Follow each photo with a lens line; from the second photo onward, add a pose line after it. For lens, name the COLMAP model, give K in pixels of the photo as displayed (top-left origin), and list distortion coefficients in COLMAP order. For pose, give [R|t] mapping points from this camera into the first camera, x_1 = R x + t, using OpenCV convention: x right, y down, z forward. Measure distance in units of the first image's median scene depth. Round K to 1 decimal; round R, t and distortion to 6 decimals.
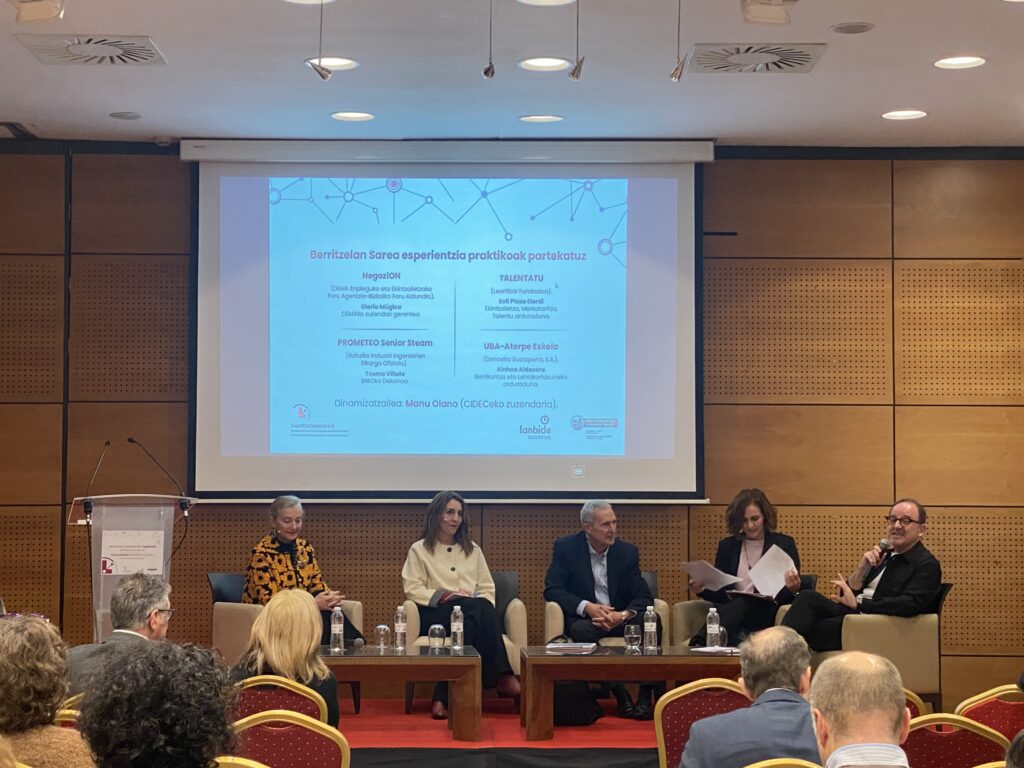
lens RADIAL K [[2107.8, 0, 512.0], [0, 2107.8, 384.0], [0, 0, 1]] dist [0.064428, 0.395996]
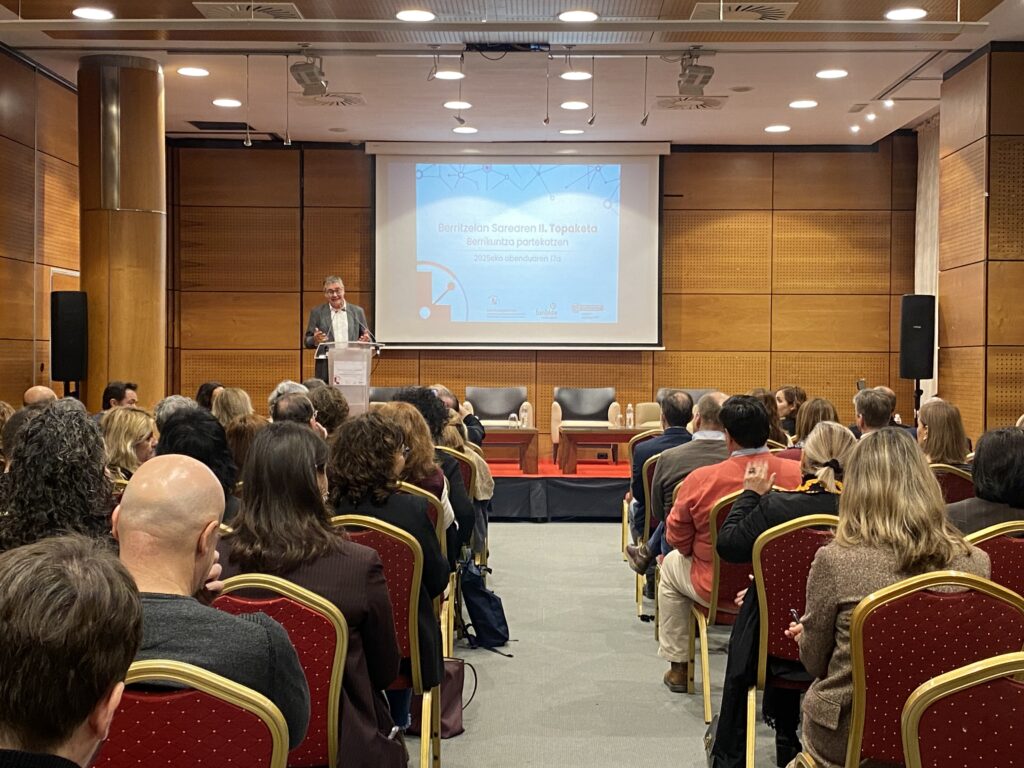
lens RADIAL K [[1470.6, 0, 512.0], [0, 1470.6, 384.0], [0, 0, 1]] dist [0.139798, -0.013687]
pose [[0.999788, 0.003167, -0.020335, -0.009608], [-0.001706, 0.997441, 0.071469, -0.002868], [0.020509, -0.071419, 0.997235, -0.237112]]
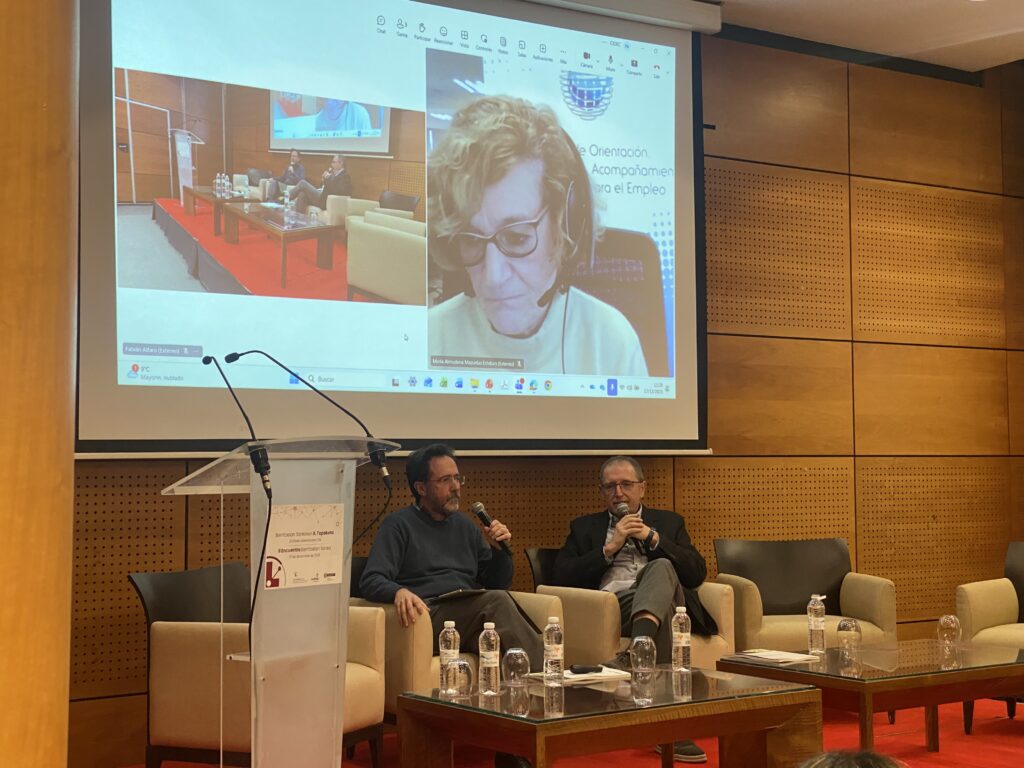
lens RADIAL K [[1570.4, 0, 512.0], [0, 1570.4, 384.0], [0, 0, 1]] dist [0.042153, 0.057002]
pose [[0.846019, 0.018285, 0.532839, -0.292116], [-0.020801, 0.999783, -0.001281, 0.032143], [-0.532746, -0.010000, 0.846216, 0.532759]]
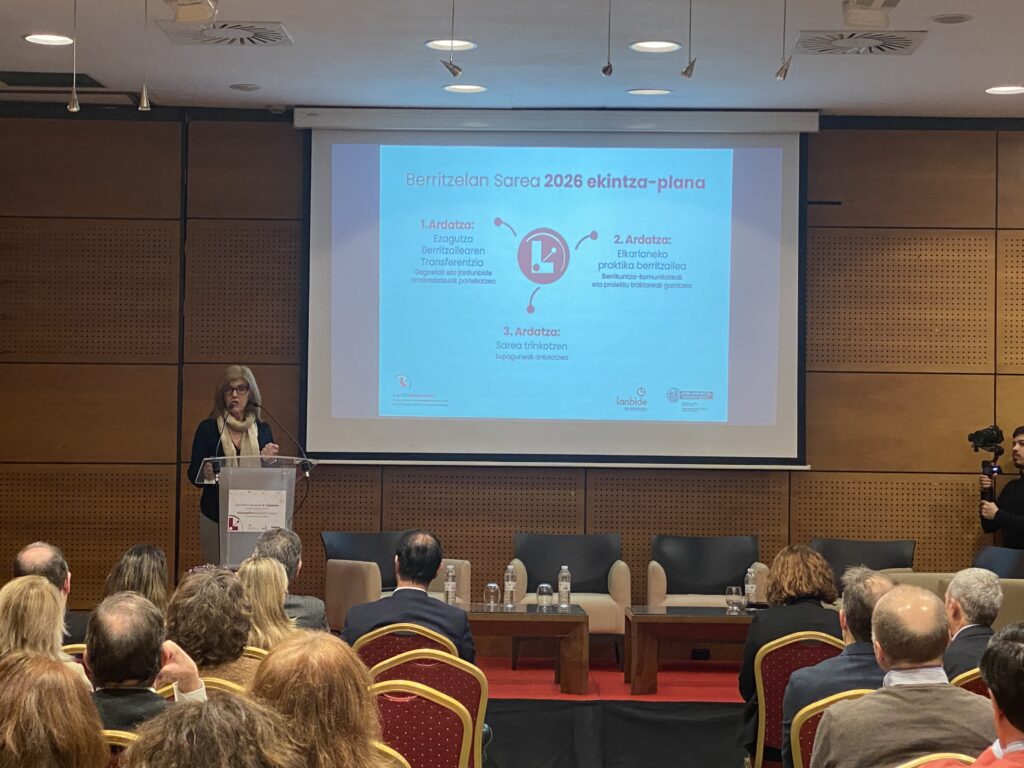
lens RADIAL K [[2355.1, 0, 512.0], [0, 2355.1, 384.0], [0, 0, 1]] dist [0.033479, 0.435769]
pose [[0.999318, 0.009868, -0.035579, -0.009915], [-0.009023, 0.999675, 0.023825, -0.010293], [0.035802, -0.023488, 0.999083, -0.137203]]
